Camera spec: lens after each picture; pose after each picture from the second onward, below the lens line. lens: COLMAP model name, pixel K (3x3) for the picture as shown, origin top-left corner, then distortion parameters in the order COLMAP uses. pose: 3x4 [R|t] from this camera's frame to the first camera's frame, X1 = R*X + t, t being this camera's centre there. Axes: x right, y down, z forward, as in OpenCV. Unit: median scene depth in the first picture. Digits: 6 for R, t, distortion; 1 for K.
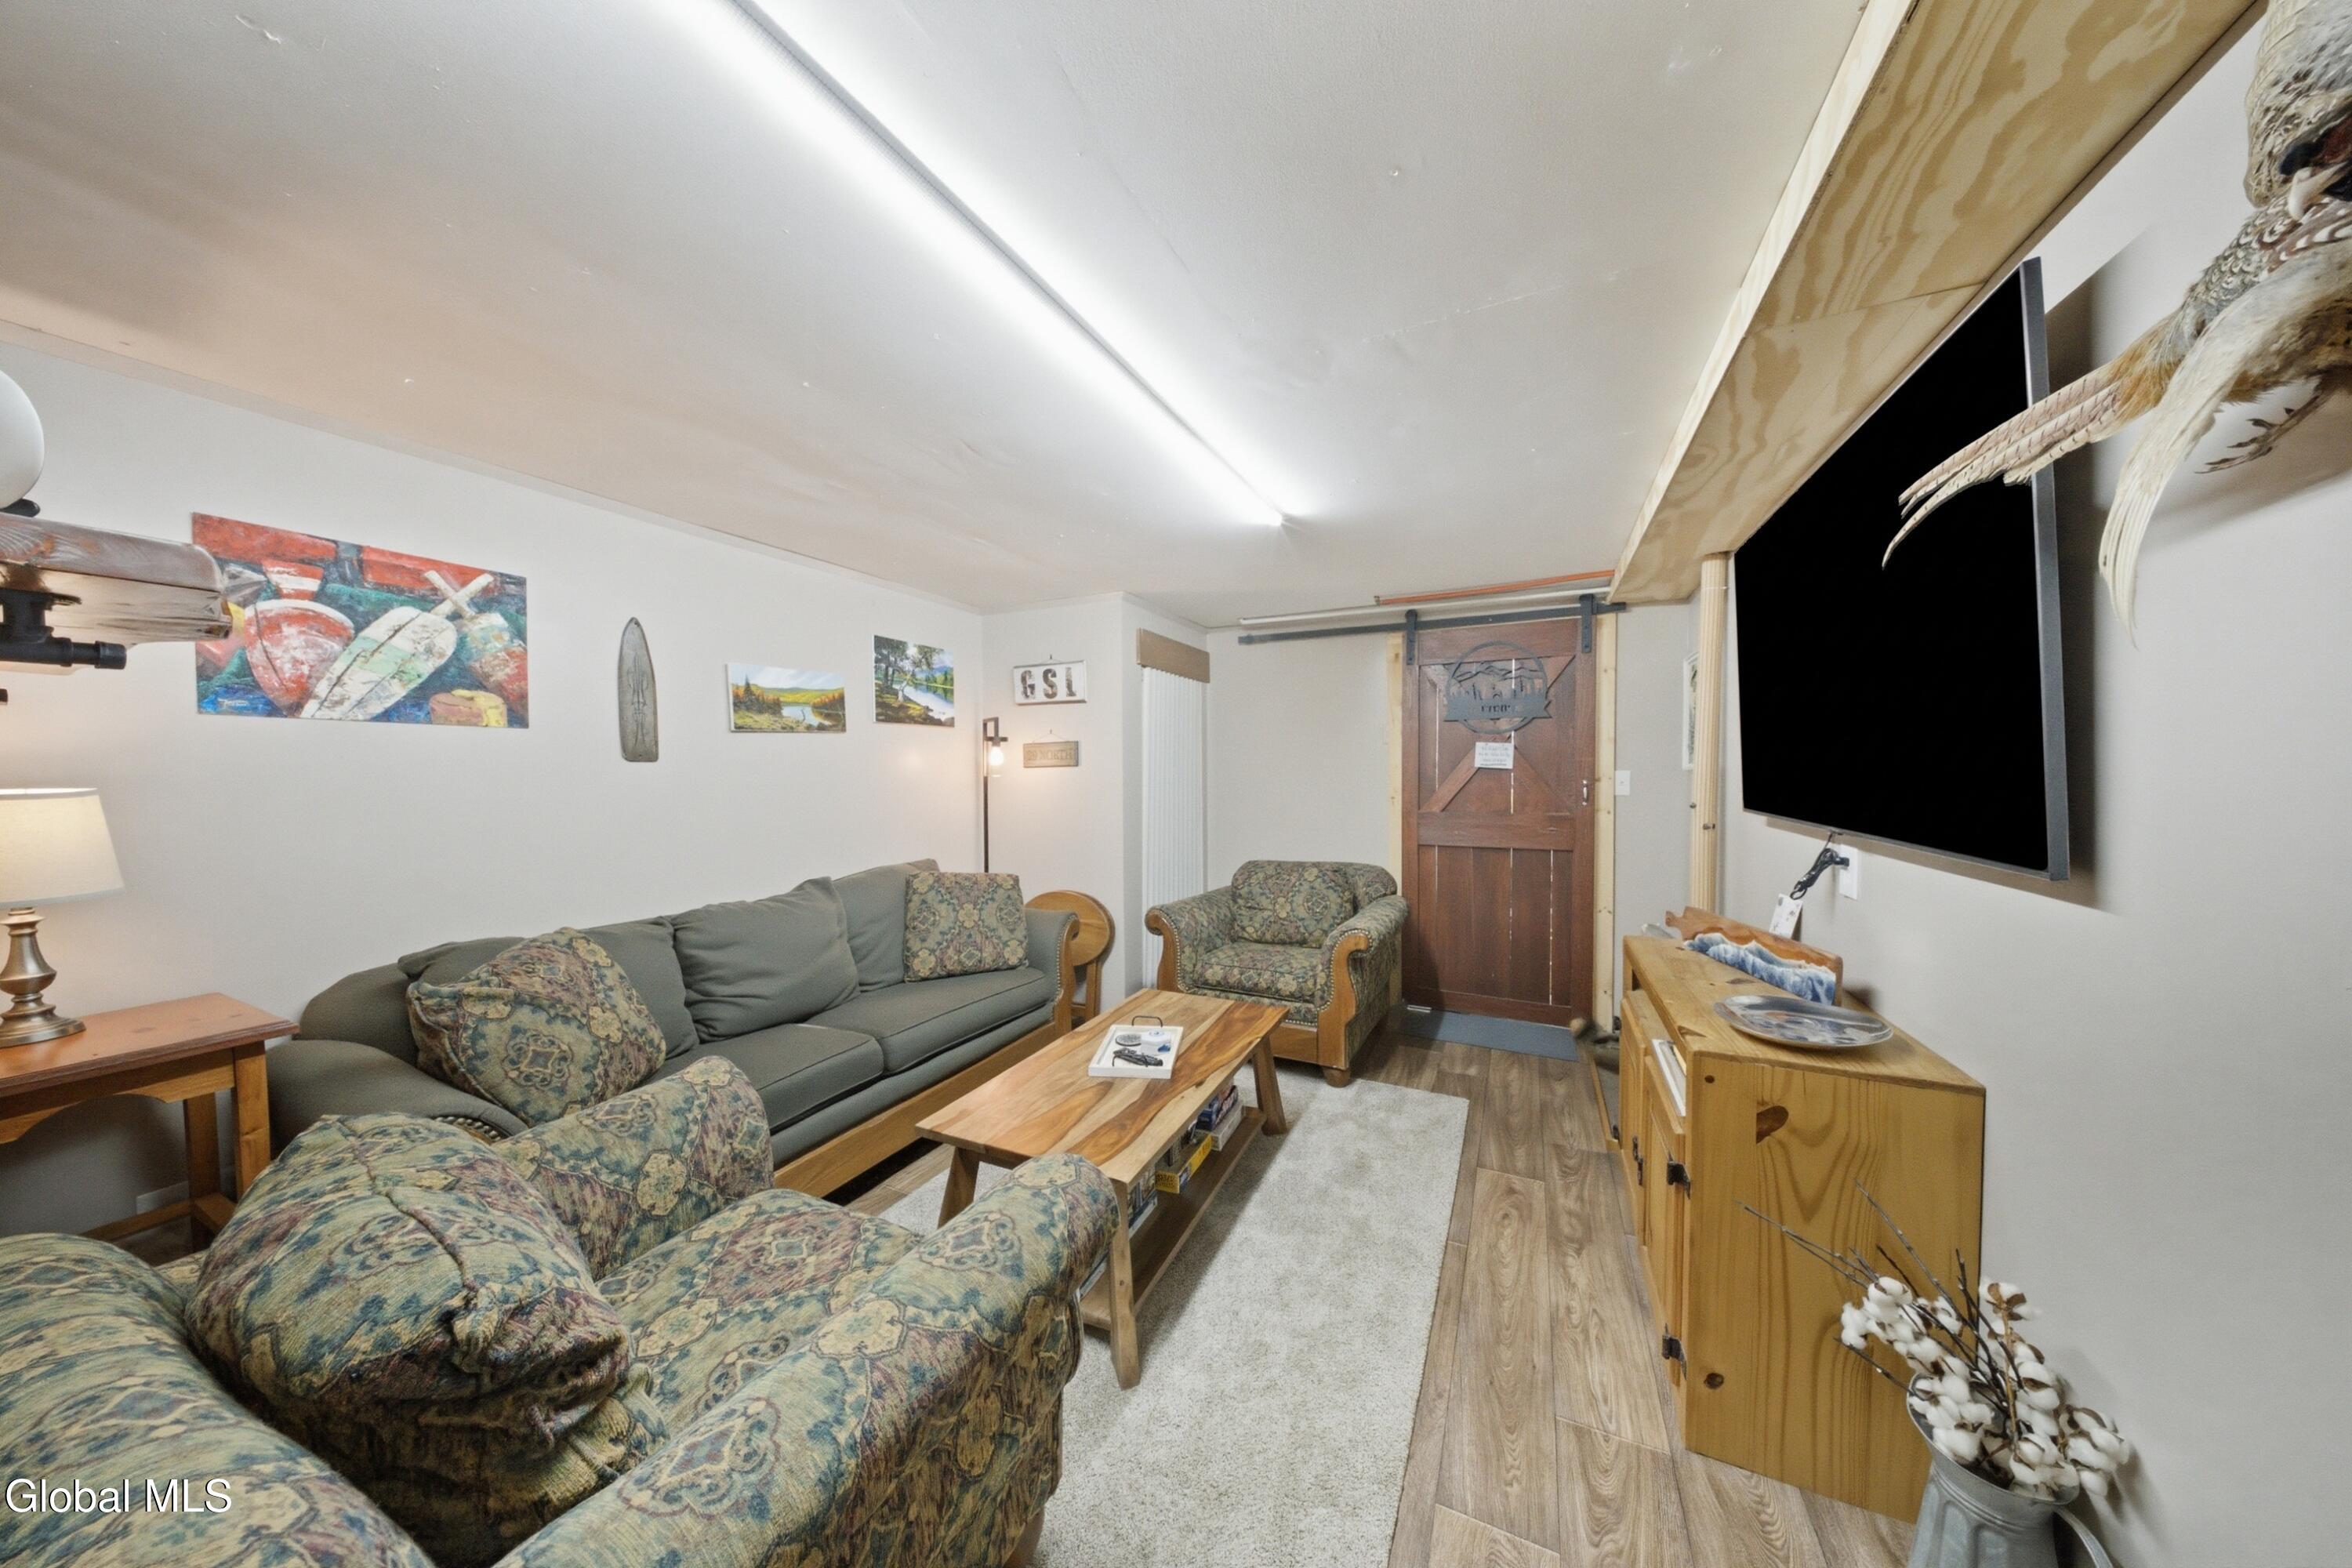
lens RADIAL K [[700.0, 0, 1177.4], [0, 700.0, 784.5], [0, 0, 1]] dist [0.002688, -0.002421]
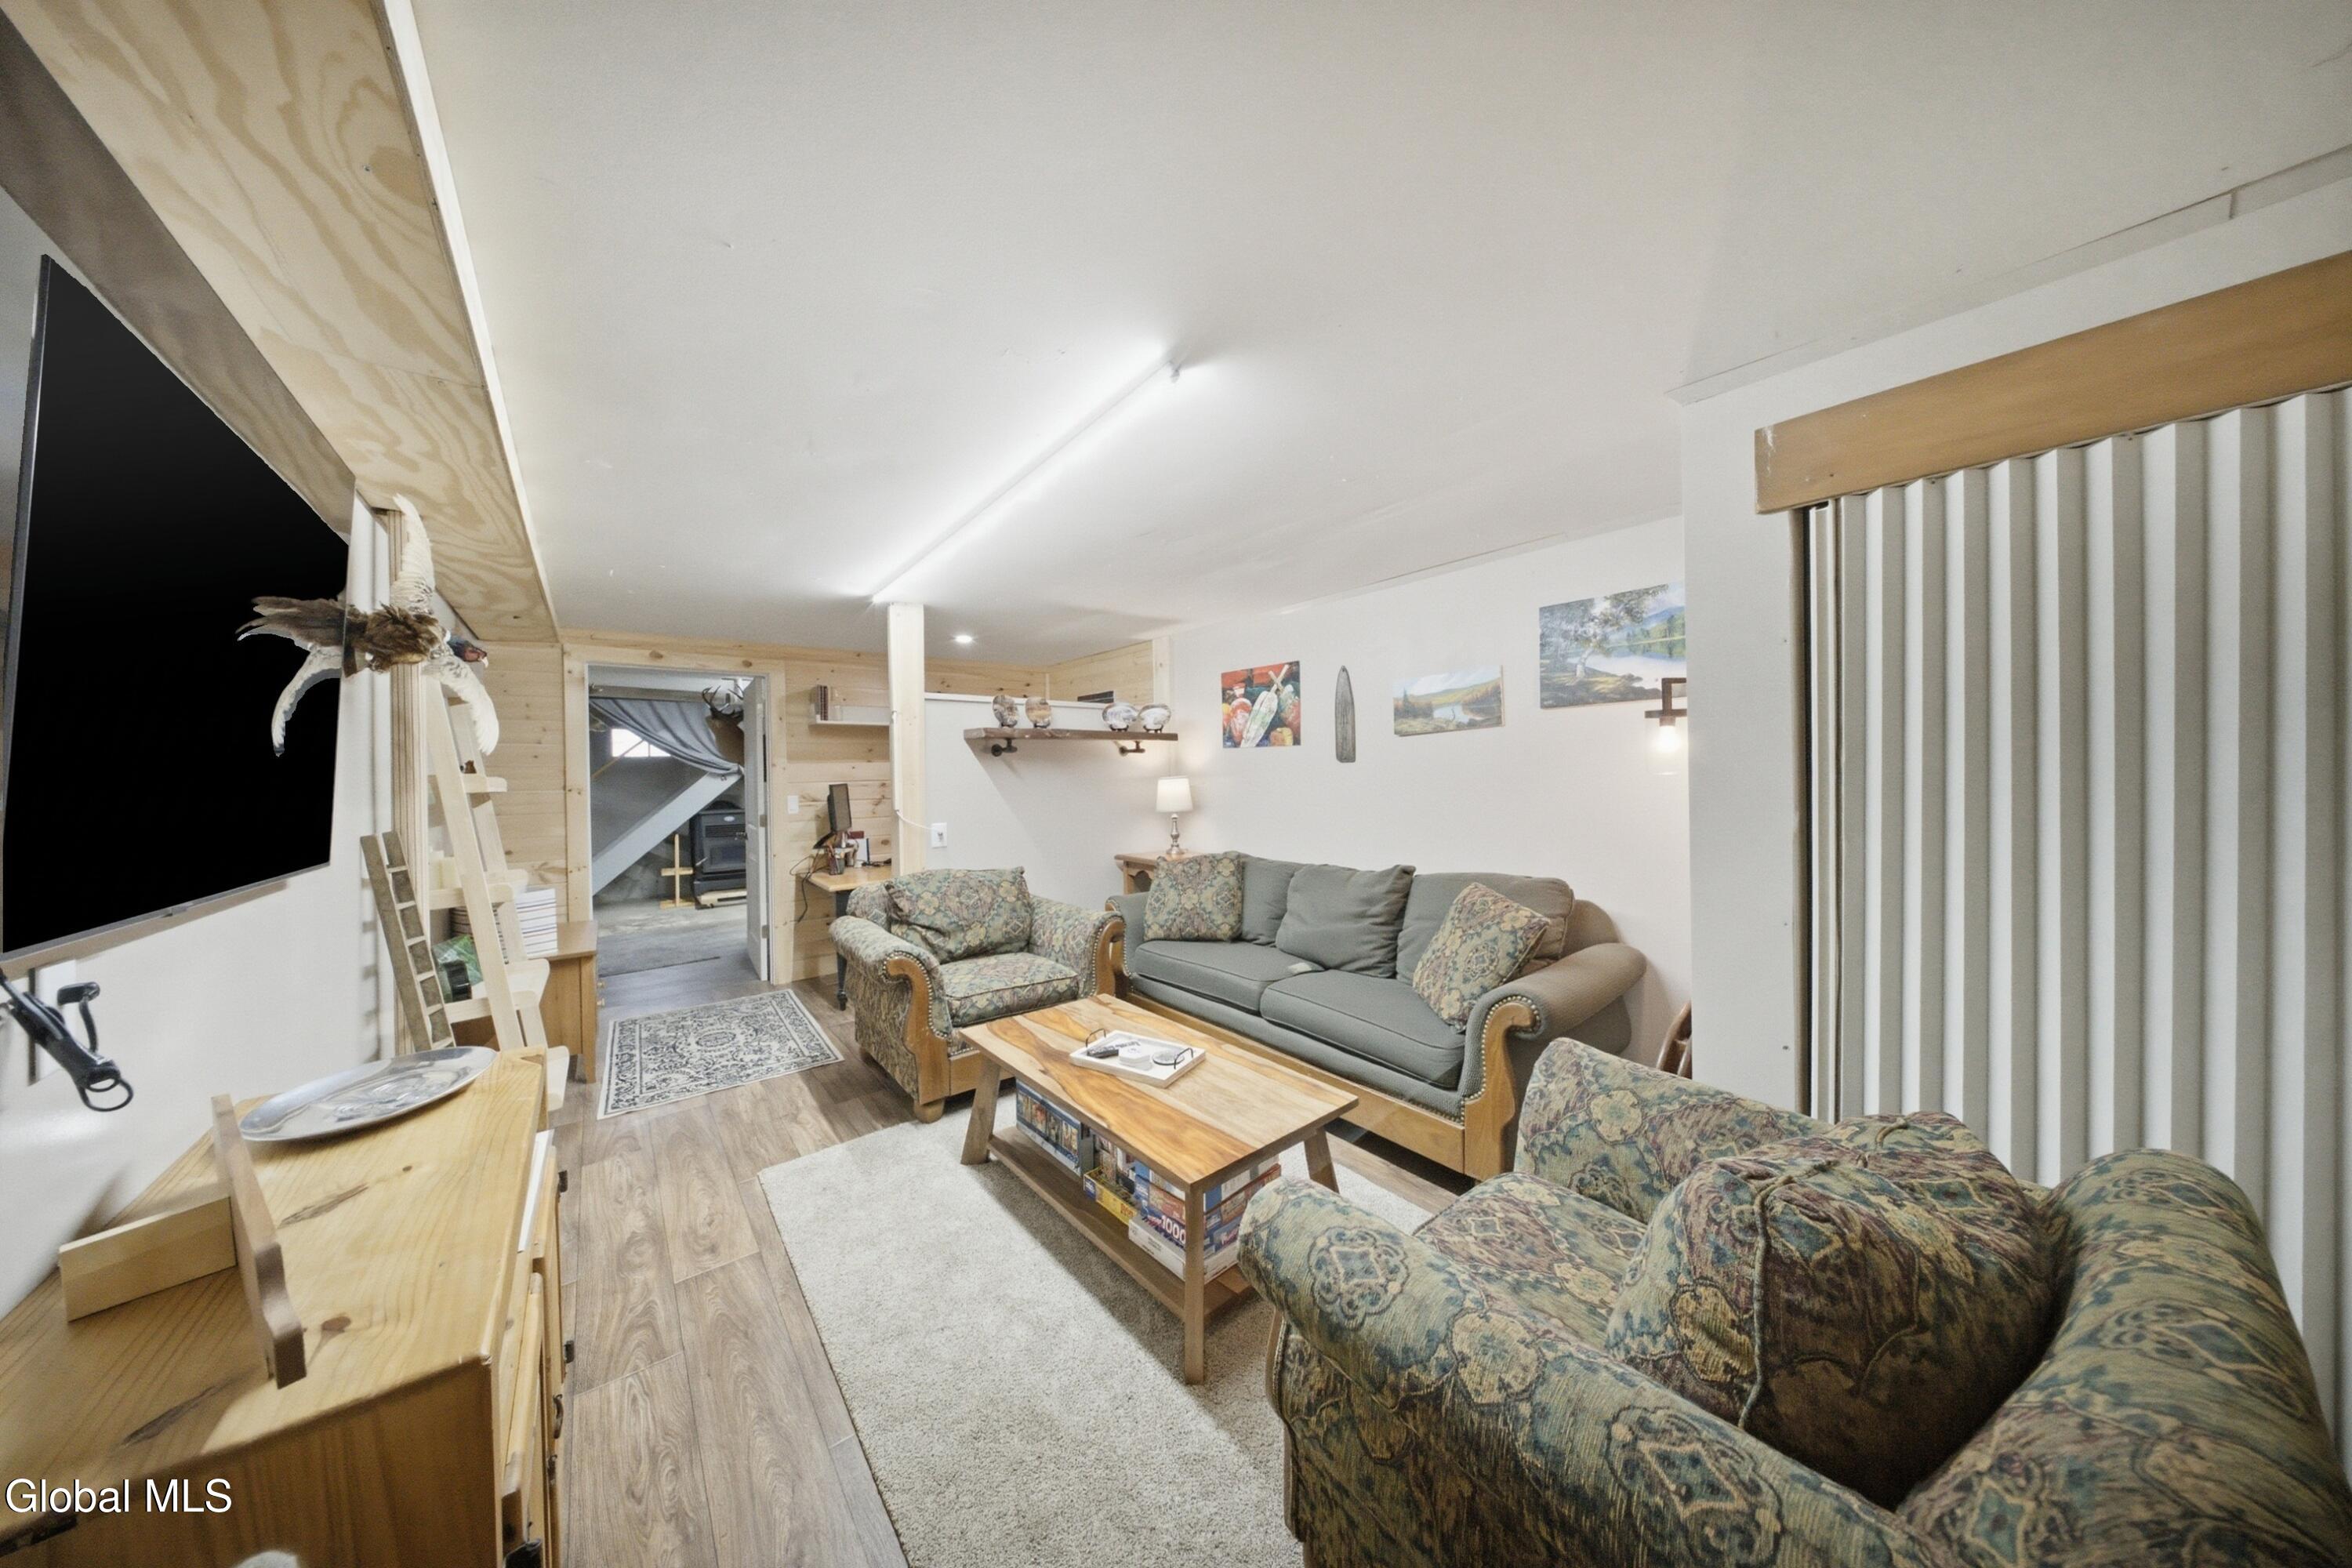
lens RADIAL K [[700.0, 0, 1175.3], [0, 700.0, 774.5], [0, 0, 1]] dist [0.002688, -0.002421]
pose [[-0.406402, 0.017789, -0.913521, 0.635183], [0.003653, 0.999834, 0.017844, -0.030976], [0.913687, 0.003915, -0.406400, 1.114261]]
